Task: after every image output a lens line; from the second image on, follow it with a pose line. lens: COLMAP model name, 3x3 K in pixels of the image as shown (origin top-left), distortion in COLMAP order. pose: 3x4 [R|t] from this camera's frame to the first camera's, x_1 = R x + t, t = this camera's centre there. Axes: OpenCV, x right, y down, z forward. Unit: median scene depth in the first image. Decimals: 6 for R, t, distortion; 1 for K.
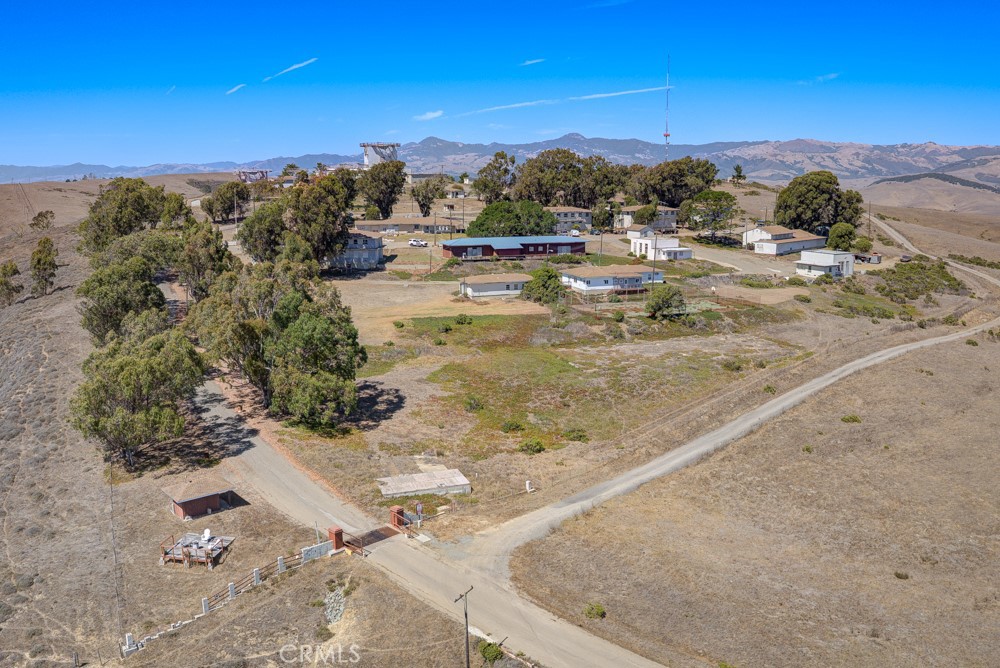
lens RADIAL K [[832.4, 0, 503.3], [0, 832.4, 325.2], [0, 0, 1]] dist [-0.098748, -0.027879]
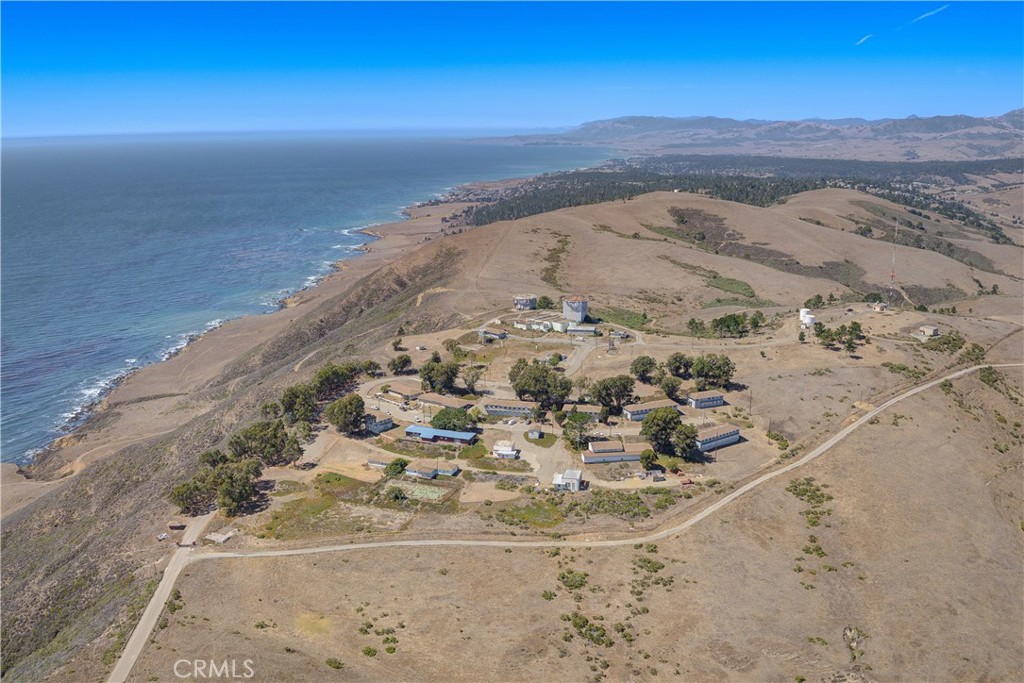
lens RADIAL K [[852.1, 0, 514.7], [0, 852.1, 338.3], [0, 0, 1]] dist [-0.097889, -0.031316]
pose [[0.758892, 0.153712, -0.632815, 2.359295], [-0.110275, 0.988043, 0.107753, -0.937705], [0.641811, -0.011989, 0.766769, -0.801431]]
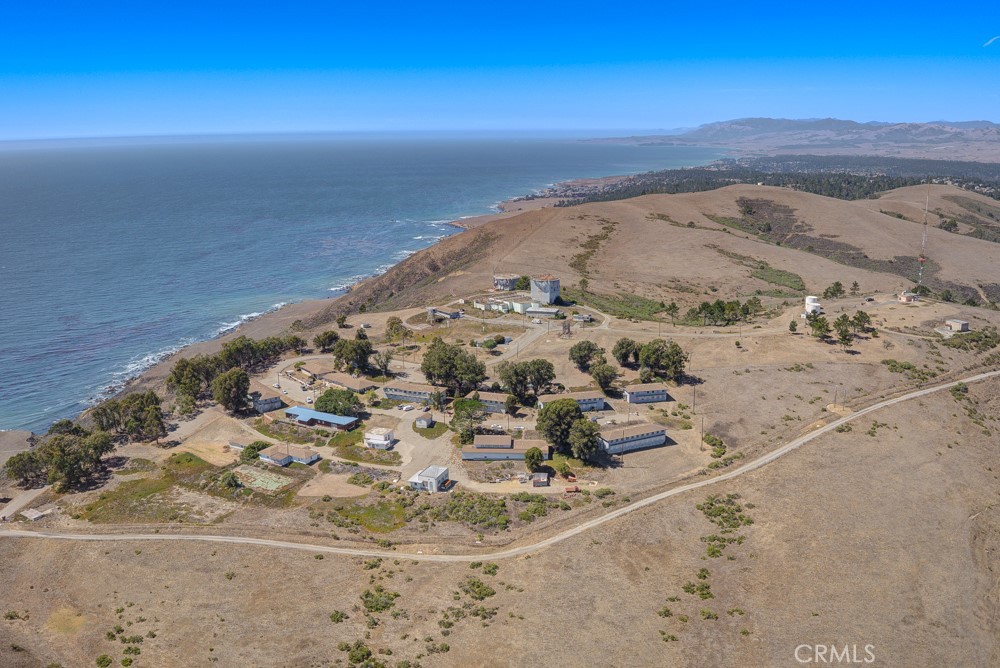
lens RADIAL K [[832.4, 0, 503.4], [0, 832.4, 329.8], [0, 0, 1]] dist [-0.098748, -0.027879]
pose [[0.650039, 0.173224, -0.739894, 2.576252], [-0.126202, 0.984759, 0.119676, -0.896679], [0.749348, 0.015582, 0.661993, 0.158208]]
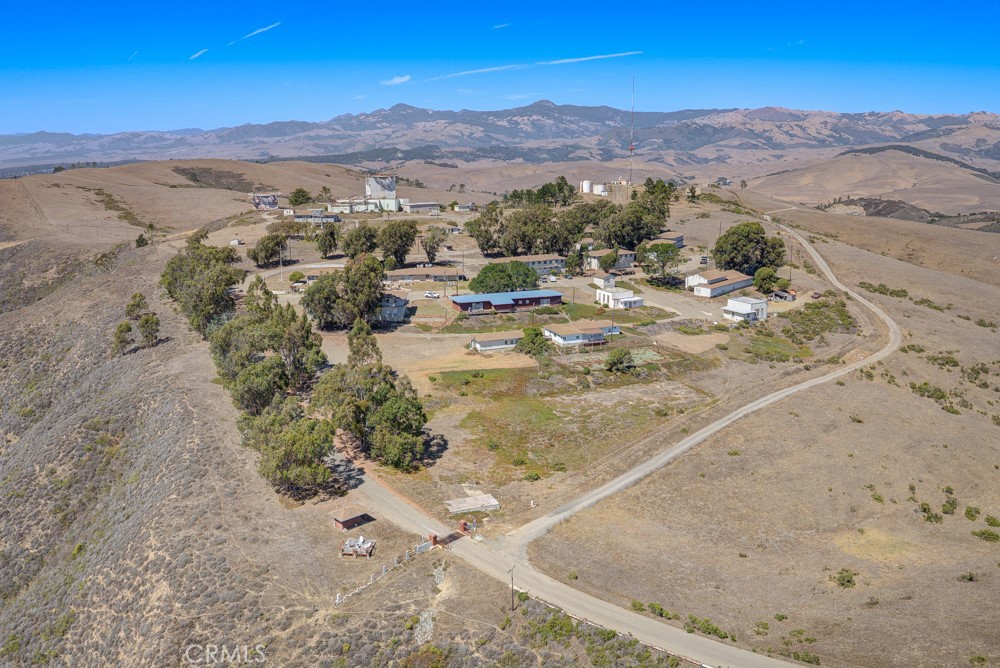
lens RADIAL K [[832.4, 0, 505.0], [0, 832.4, 327.3], [0, 0, 1]] dist [-0.098748, -0.027879]
pose [[0.999290, -0.005874, 0.037211, -0.062891], [0.004268, 0.999062, 0.043093, -0.174424], [-0.037429, -0.042903, 0.998378, -0.492735]]
